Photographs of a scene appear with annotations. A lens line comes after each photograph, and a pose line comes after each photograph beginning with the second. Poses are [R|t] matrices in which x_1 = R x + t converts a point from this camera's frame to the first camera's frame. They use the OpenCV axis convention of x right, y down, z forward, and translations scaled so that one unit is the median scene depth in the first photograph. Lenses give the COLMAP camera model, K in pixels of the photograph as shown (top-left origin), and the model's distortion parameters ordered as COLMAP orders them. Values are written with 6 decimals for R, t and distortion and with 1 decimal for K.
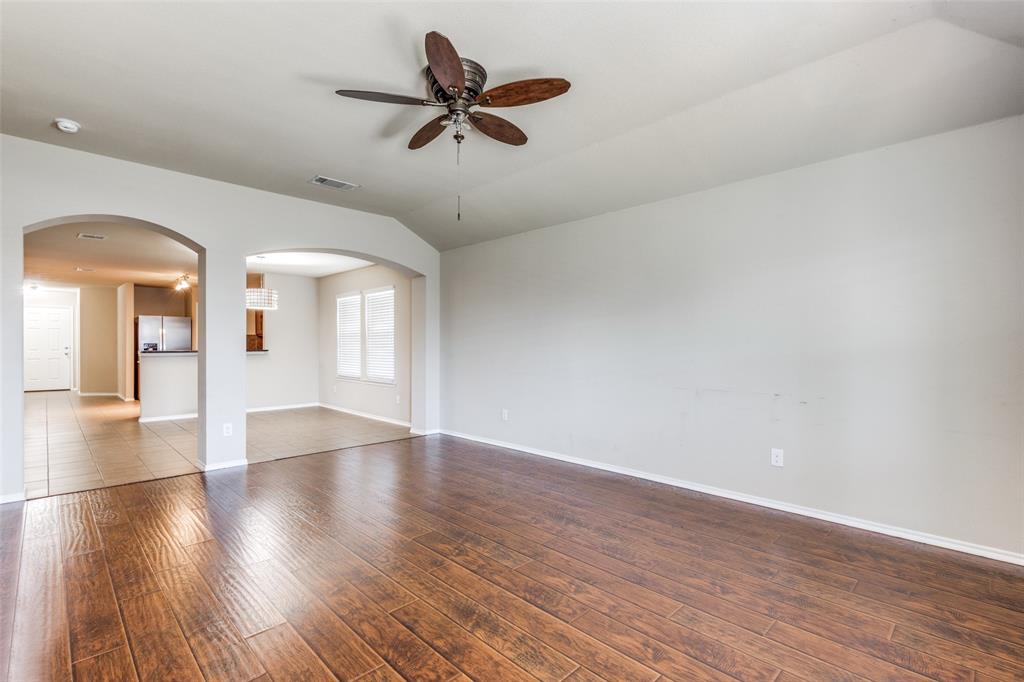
lens RADIAL K [[469.1, 0, 518.3], [0, 469.1, 345.1], [0, 0, 1]] dist [0.009223, 0.000306]
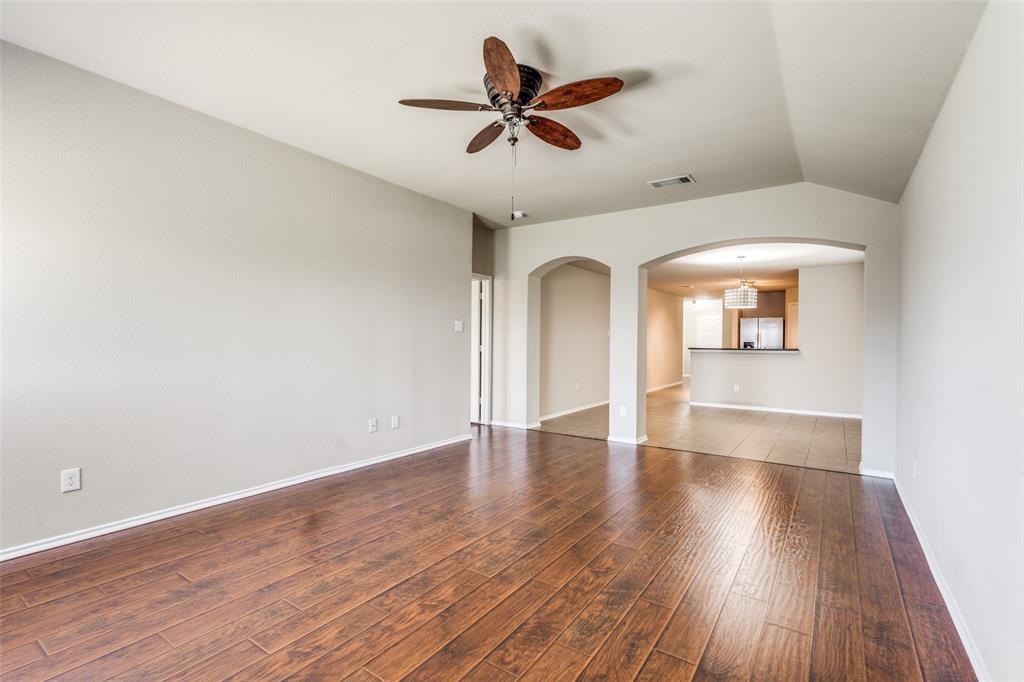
lens RADIAL K [[469.1, 0, 518.3], [0, 469.1, 345.1], [0, 0, 1]] dist [0.009223, 0.000306]
pose [[0.191727, 0.012060, -0.981374, 0.907818], [-0.010857, 0.999889, 0.010167, -0.006289], [0.981388, 0.008705, 0.191837, 0.843848]]
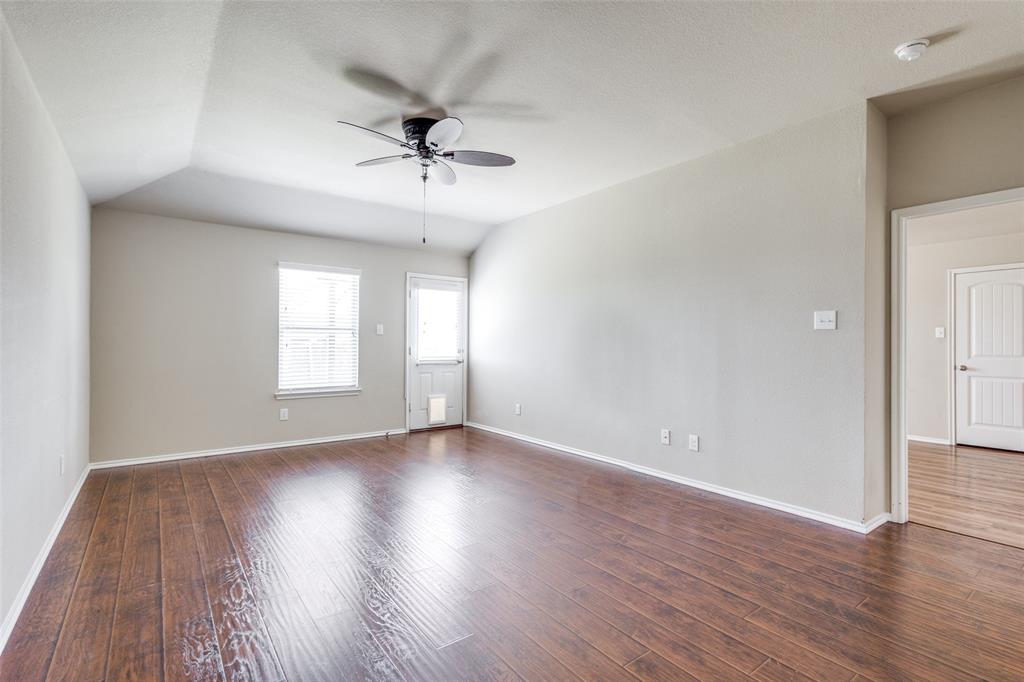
lens RADIAL K [[489.0, 0, 512.0], [0, 489.0, 341.0], [0, 0, 1]] dist [0.013246, 0.000212]
pose [[-0.986509, -0.006299, 0.163586, -0.594114], [-0.007162, 0.999963, -0.004687, -0.001465], [-0.163551, -0.005795, -0.986518, 2.327951]]
